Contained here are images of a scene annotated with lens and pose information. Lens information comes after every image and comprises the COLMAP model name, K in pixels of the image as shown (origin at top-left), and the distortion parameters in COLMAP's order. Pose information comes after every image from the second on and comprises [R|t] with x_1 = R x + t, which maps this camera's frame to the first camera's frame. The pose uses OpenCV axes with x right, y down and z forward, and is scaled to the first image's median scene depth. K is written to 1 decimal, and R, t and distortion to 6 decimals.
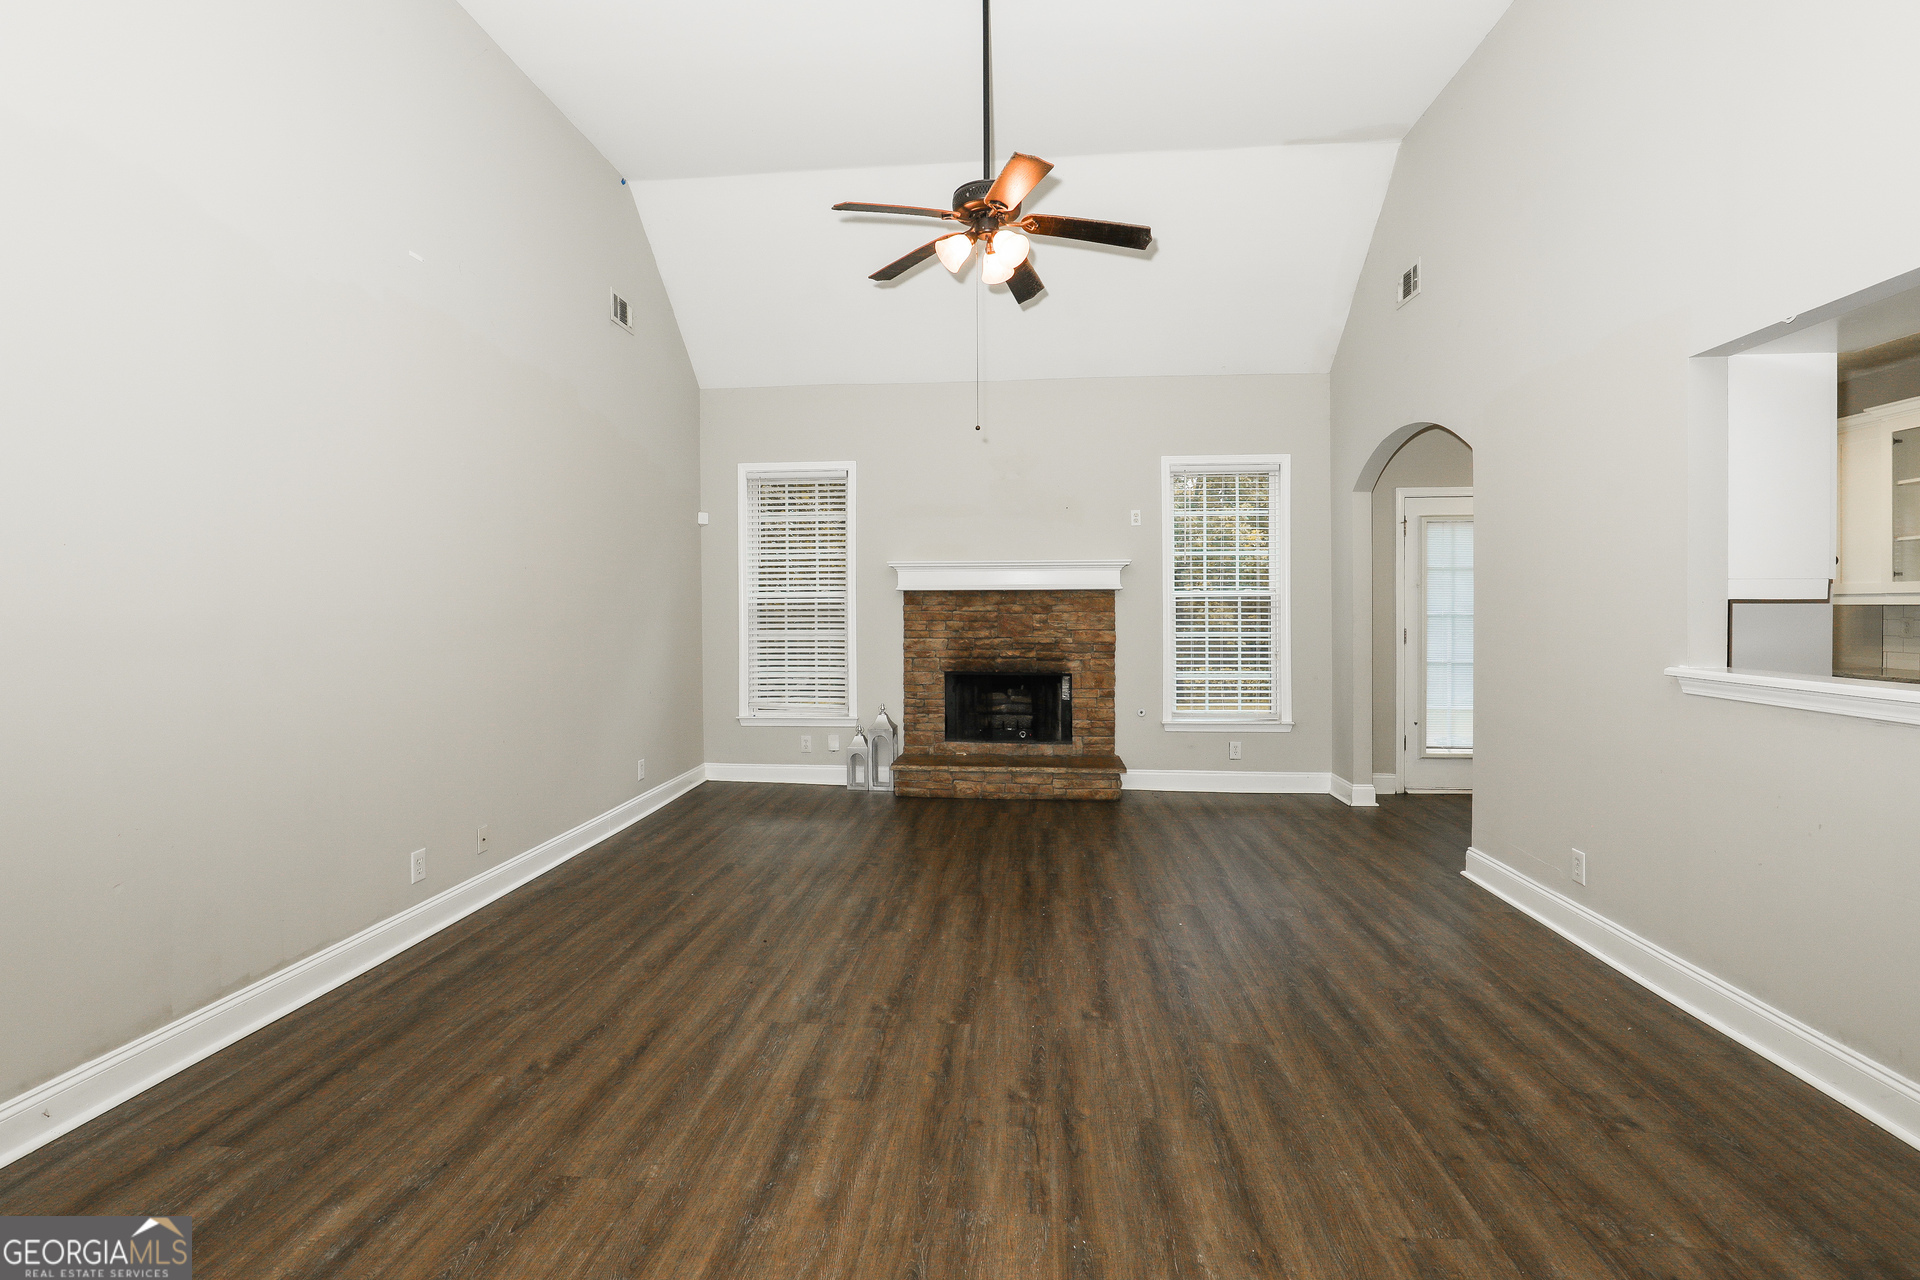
lens RADIAL K [[879.5, 0, 952.1], [0, 879.5, 614.5], [0, 0, 1]] dist [-0.001040, 0.000098]
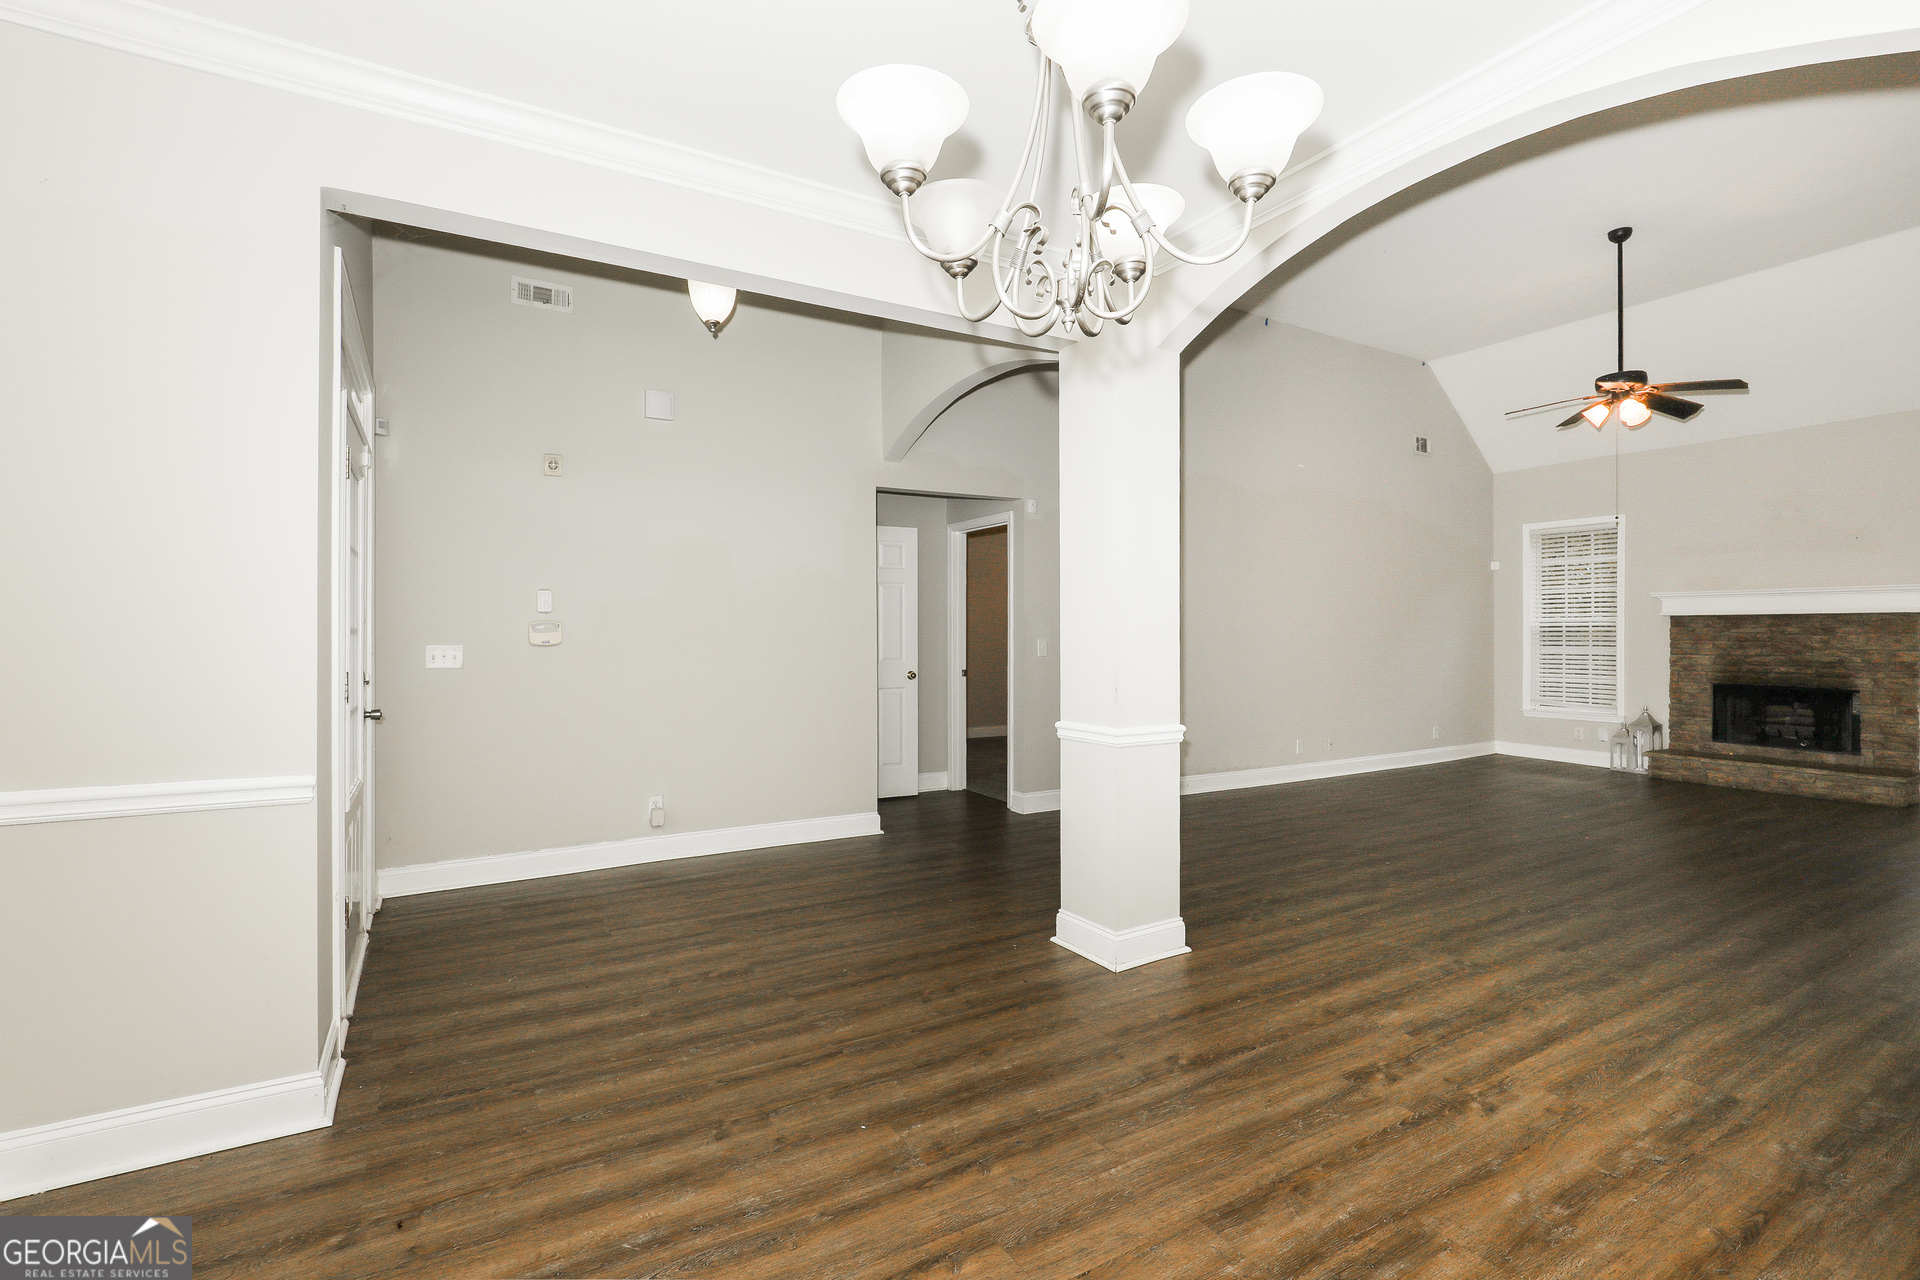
lens RADIAL K [[879.5, 0, 952.1], [0, 879.5, 614.5], [0, 0, 1]] dist [-0.001040, 0.000098]
pose [[0.586667, -0.013821, -0.809710, 0.350598], [-0.007041, 0.999730, -0.022166, 0.005492], [0.809798, 0.018705, 0.586411, -0.531860]]
